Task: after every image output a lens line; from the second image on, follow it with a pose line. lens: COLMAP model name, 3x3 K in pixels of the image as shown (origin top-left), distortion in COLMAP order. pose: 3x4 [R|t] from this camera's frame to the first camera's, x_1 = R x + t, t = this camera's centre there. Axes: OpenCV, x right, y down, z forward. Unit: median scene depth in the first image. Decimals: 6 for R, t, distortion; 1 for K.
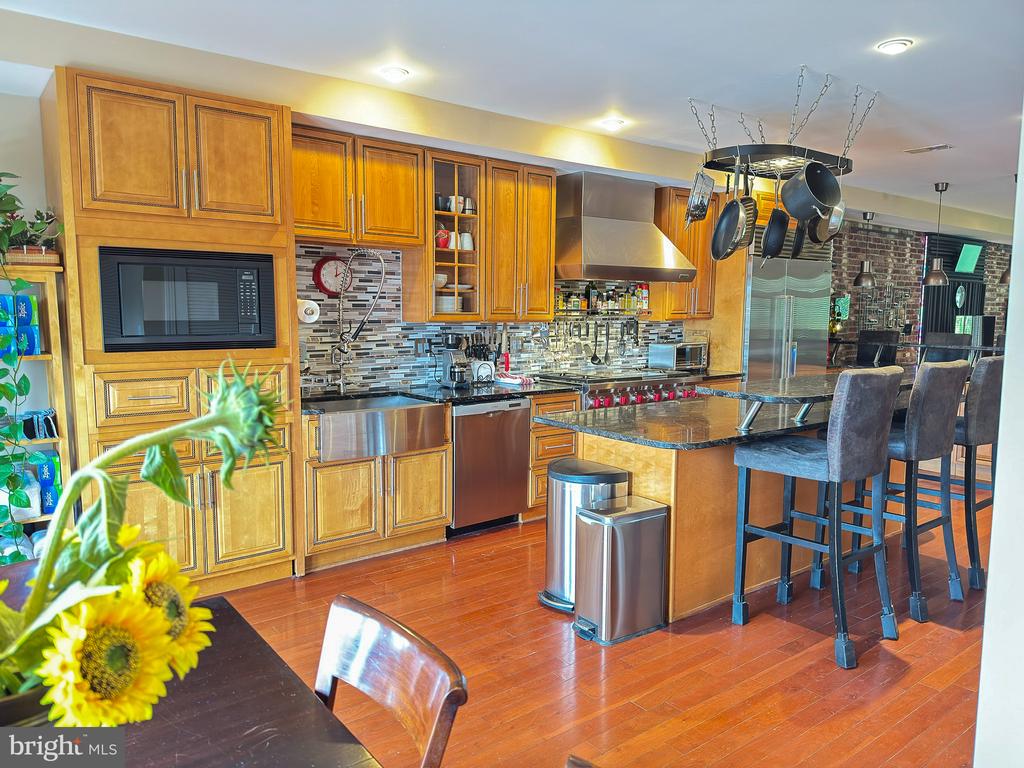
lens RADIAL K [[714.1, 0, 510.9], [0, 714.1, 386.6], [0, 0, 1]] dist [0.095513, -0.148017]
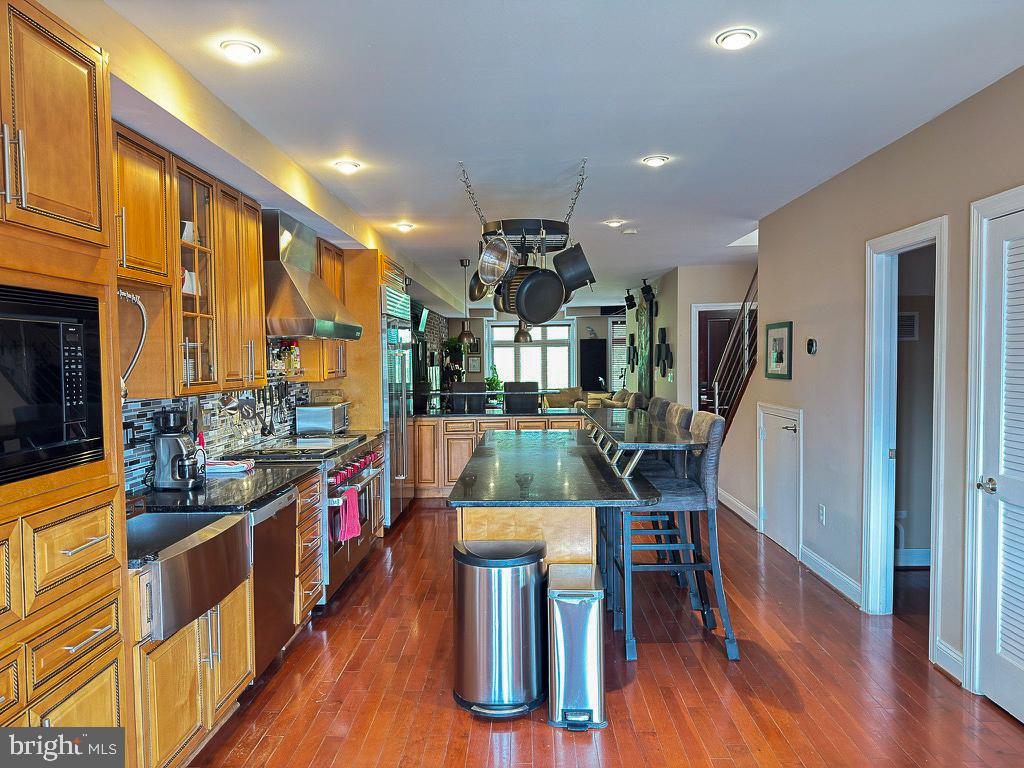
lens RADIAL K [[714.1, 0, 510.9], [0, 714.1, 386.6], [0, 0, 1]] dist [0.095513, -0.148017]
pose [[0.622398, -0.045772, 0.781362, -0.465765], [0.099377, 0.994831, -0.020881, -0.055025], [-0.776367, 0.090646, 0.623729, 0.319967]]
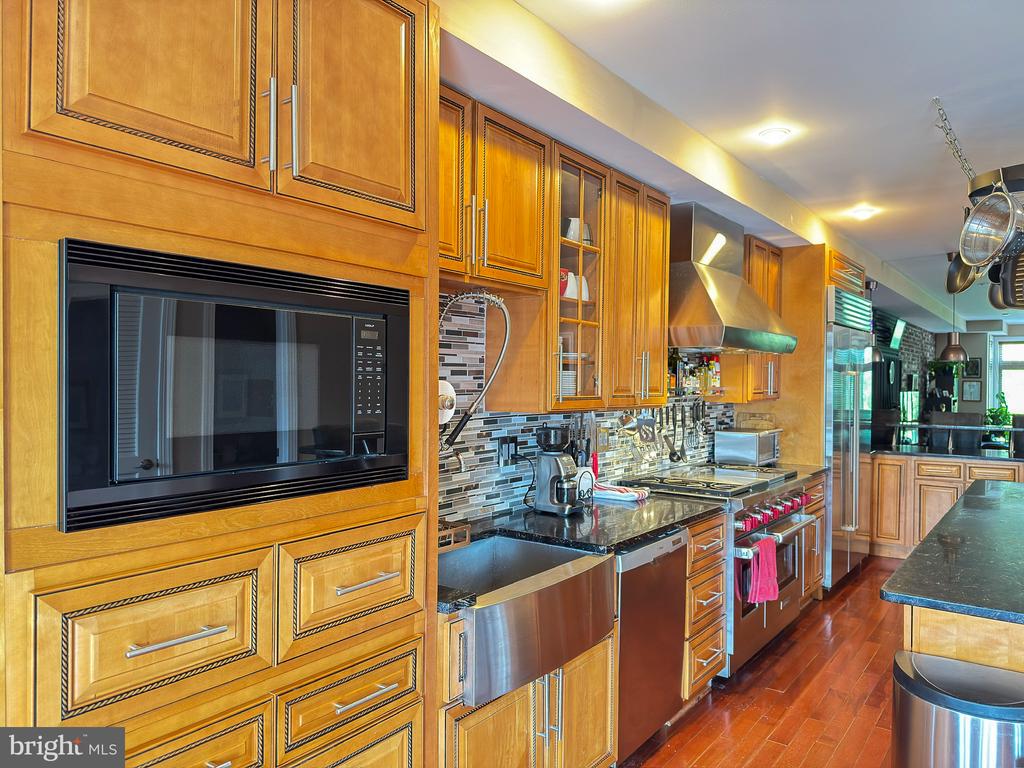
lens RADIAL K [[714.1, 0, 510.9], [0, 714.1, 386.6], [0, 0, 1]] dist [0.095513, -0.148017]
pose [[0.962508, -0.000103, 0.271254, -0.318698], [0.026340, 0.995310, -0.093086, -0.056994], [-0.269972, 0.096741, 0.957996, 0.423103]]
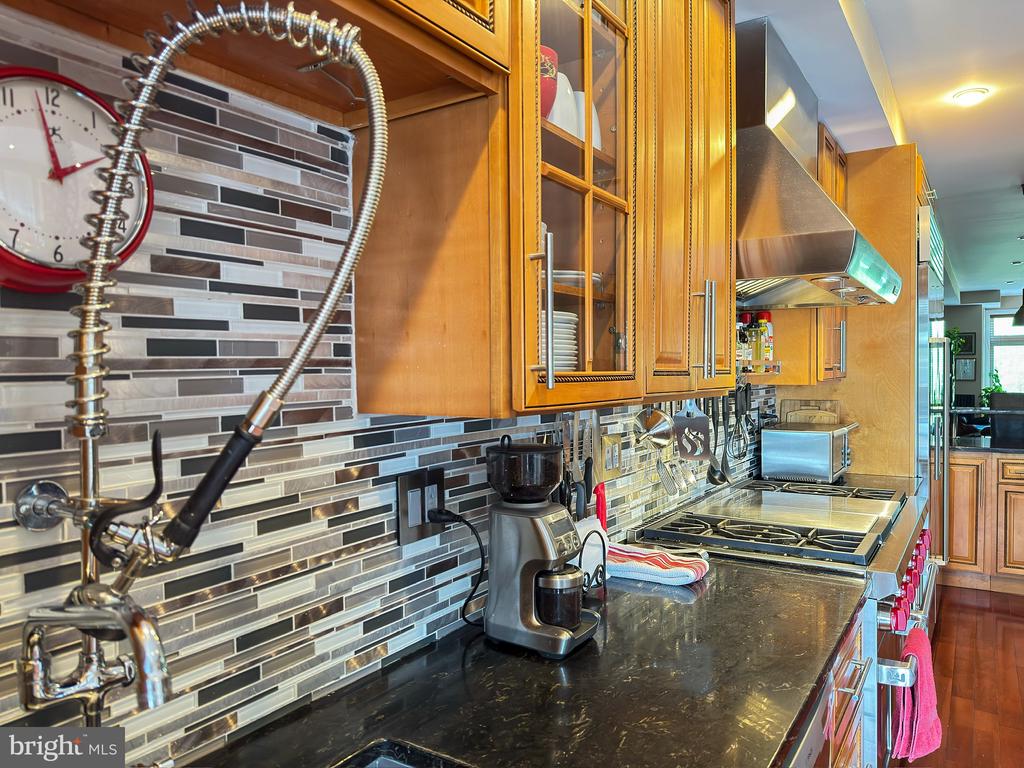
lens RADIAL K [[714.1, 0, 510.9], [0, 714.1, 386.6], [0, 0, 1]] dist [0.095513, -0.148017]
pose [[0.942464, -0.023038, 0.333514, -0.196914], [0.051120, 0.995822, -0.075669, -0.083577], [-0.330377, 0.088365, 0.939704, 0.796041]]
